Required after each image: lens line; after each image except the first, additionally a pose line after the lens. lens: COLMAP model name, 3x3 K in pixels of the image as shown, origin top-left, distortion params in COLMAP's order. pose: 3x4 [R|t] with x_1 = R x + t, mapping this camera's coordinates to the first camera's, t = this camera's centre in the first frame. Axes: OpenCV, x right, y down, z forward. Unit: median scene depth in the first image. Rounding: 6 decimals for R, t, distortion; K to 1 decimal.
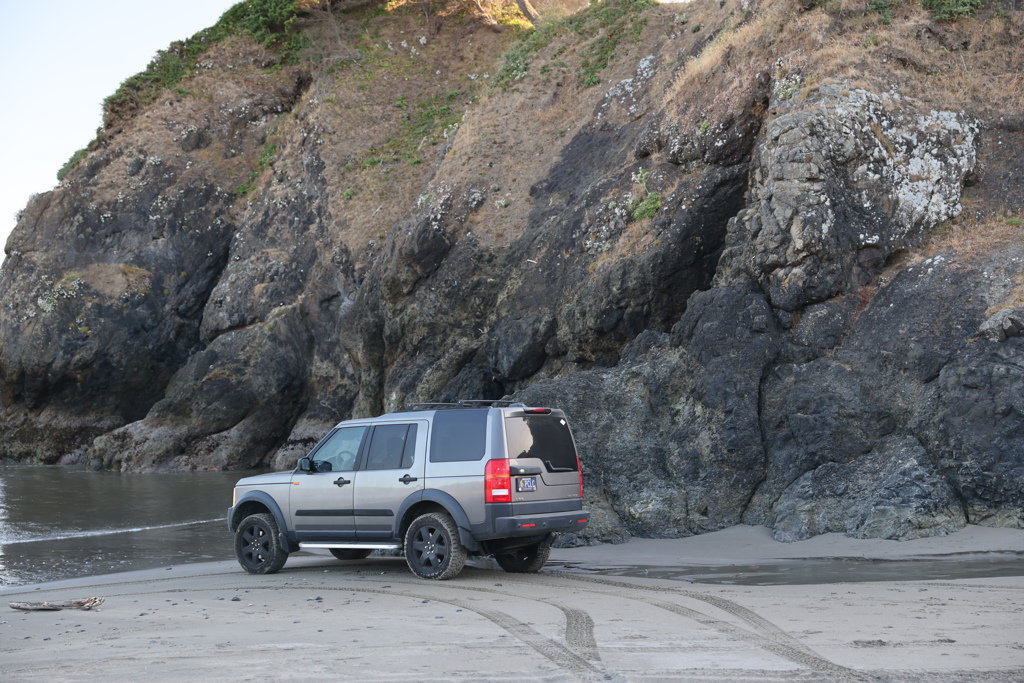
lens RADIAL K [[1443.3, 0, 512.0], [0, 1443.3, 341.5], [0, 0, 1]] dist [0.127900, 0.047409]
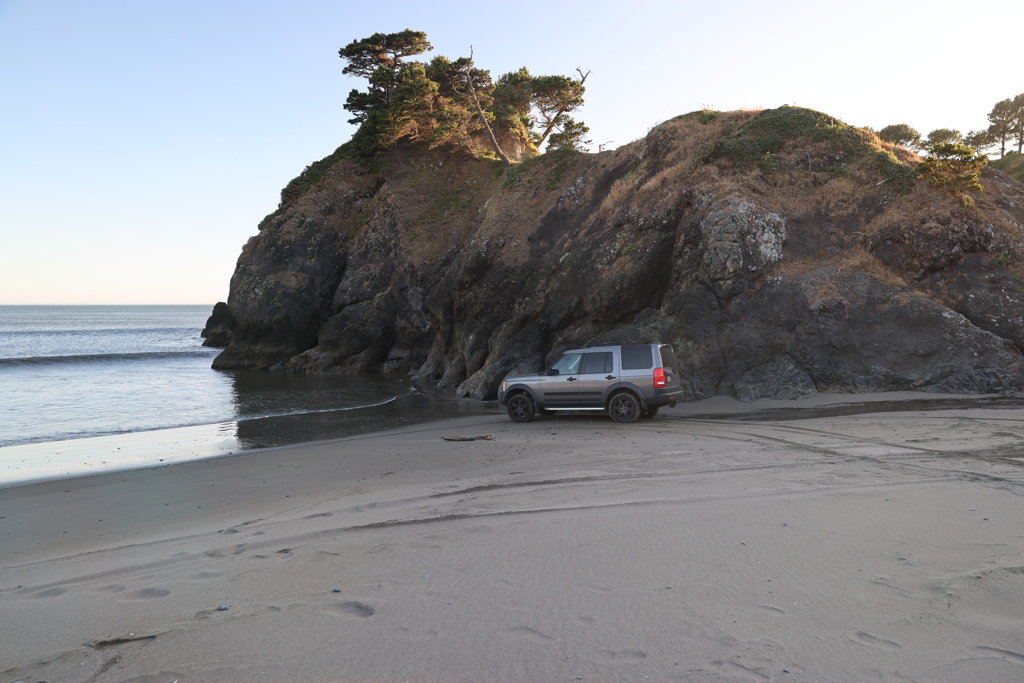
lens RADIAL K [[699.9, 0, 513.4], [0, 699.9, 344.5], [0, 0, 1]] dist [-0.110364, 0.092408]
pose [[0.985544, -0.004927, 0.169346, -0.193745], [-0.003790, 0.998686, 0.051115, -0.003482], [-0.169375, -0.051017, 0.984230, 0.000212]]
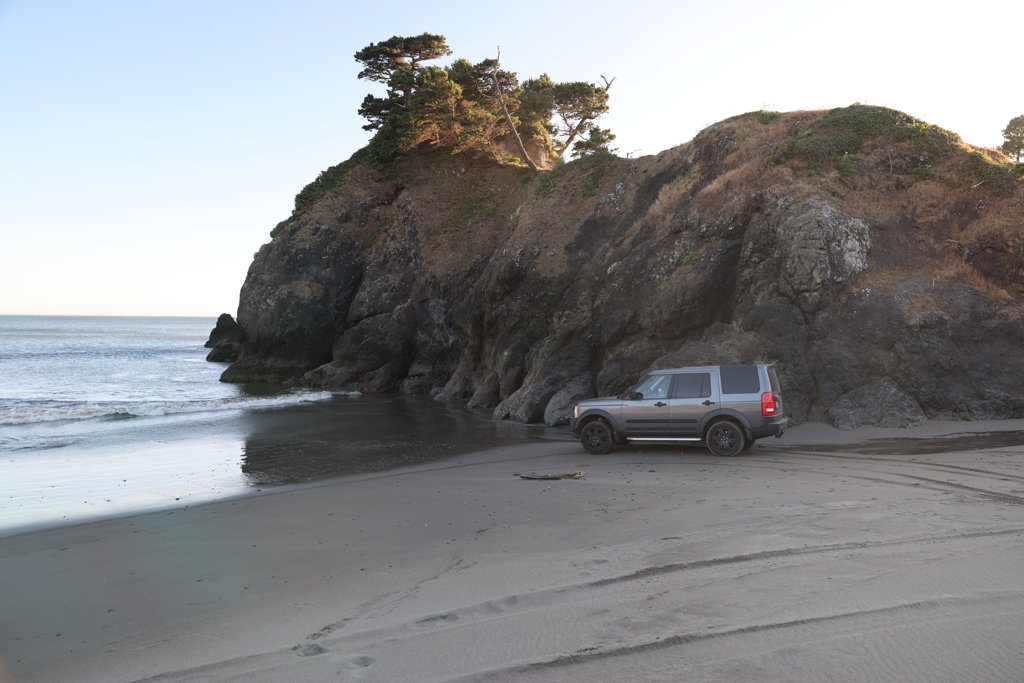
lens RADIAL K [[700.1, 0, 514.9], [0, 700.1, 340.9], [0, 0, 1]] dist [-0.108692, 0.094164]
pose [[0.984918, 0.006999, 0.172882, -0.232362], [-0.011464, 0.999626, 0.024843, -0.001718], [-0.172643, -0.026451, 0.984629, 0.085004]]
